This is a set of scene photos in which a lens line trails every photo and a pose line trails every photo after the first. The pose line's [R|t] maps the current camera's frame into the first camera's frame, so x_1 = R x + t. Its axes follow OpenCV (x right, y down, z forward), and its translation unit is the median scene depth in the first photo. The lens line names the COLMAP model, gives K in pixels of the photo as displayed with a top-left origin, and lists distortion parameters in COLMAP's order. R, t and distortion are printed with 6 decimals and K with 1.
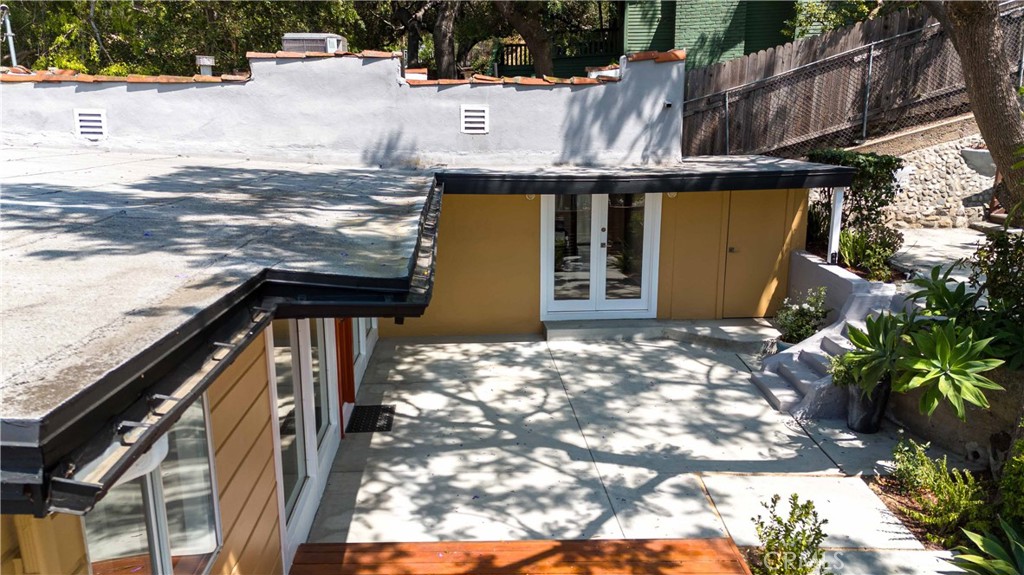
lens RADIAL K [[767.8, 0, 510.8], [0, 767.8, 318.5], [0, 0, 1]] dist [0.116371, -0.134865]
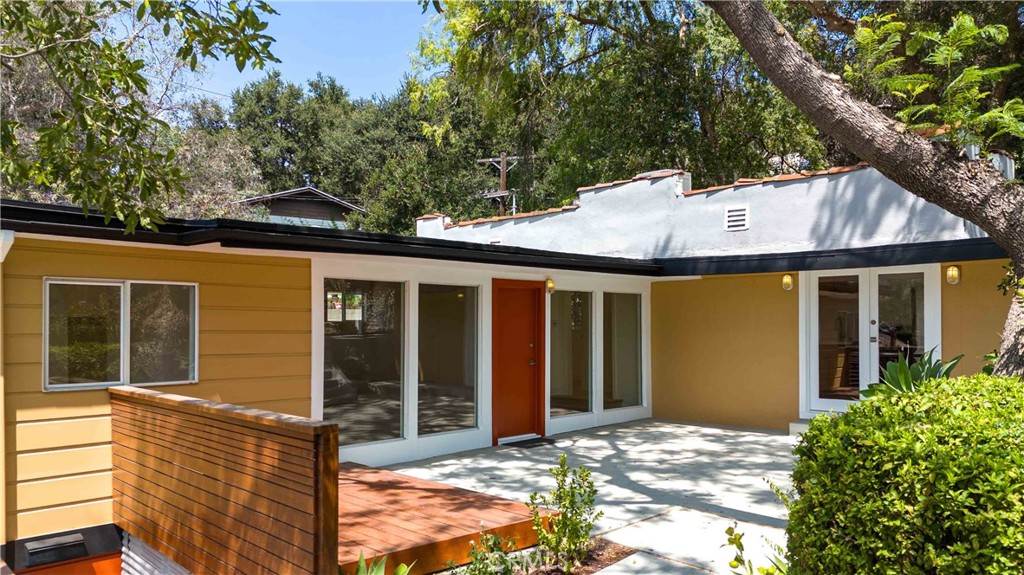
lens RADIAL K [[767.8, 0, 510.8], [0, 767.8, 318.5], [0, 0, 1]] dist [0.116371, -0.134865]
pose [[0.663590, -0.005723, -0.748075, 0.564850], [-0.181241, 0.968951, -0.168186, 0.119265], [0.725810, 0.247189, 0.641949, 0.116861]]
